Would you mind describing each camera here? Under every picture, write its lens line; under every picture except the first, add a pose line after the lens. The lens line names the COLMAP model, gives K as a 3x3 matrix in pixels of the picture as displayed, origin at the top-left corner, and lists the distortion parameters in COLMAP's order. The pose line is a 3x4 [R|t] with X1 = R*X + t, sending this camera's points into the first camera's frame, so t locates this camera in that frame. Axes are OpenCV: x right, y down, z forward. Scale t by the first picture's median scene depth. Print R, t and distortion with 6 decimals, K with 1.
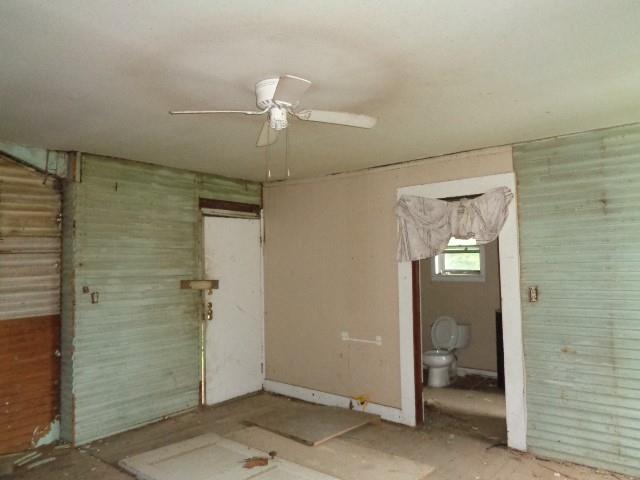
lens RADIAL K [[487.8, 0, 319.1], [0, 487.8, 237.4], [0, 0, 1]] dist [0.009622, 0.006467]
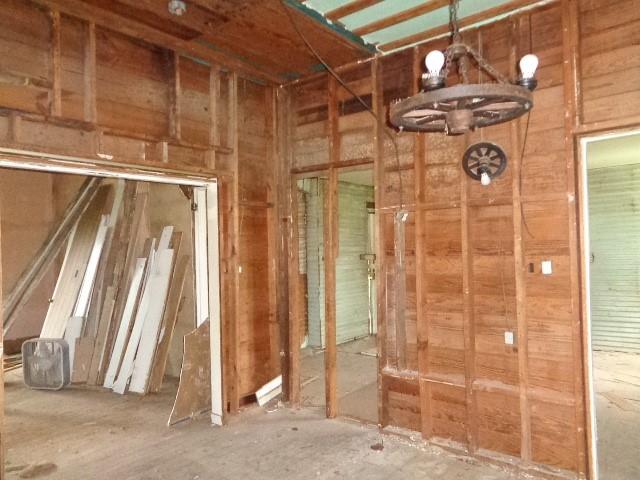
lens RADIAL K [[472.6, 0, 318.5], [0, 472.6, 236.9], [0, 0, 1]] dist [0.003761, -0.000488]
pose [[0.999966, -0.008108, 0.001657, -0.486177], [0.008075, 0.999787, 0.018985, 0.001013], [-0.001810, -0.018971, 0.999818, -0.620498]]
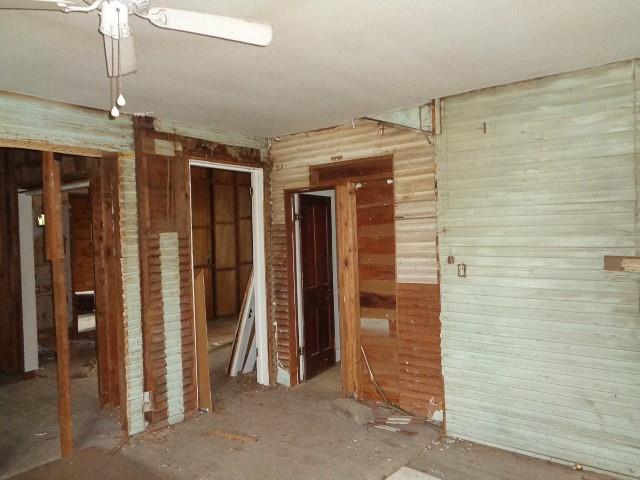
lens RADIAL K [[487.8, 0, 319.1], [0, 487.8, 237.4], [0, 0, 1]] dist [0.009622, 0.006467]
pose [[0.003904, 0.022631, -0.999736, 0.359510], [0.071418, 0.997185, 0.022852, 0.031700], [0.997439, -0.071488, 0.002277, 0.756498]]
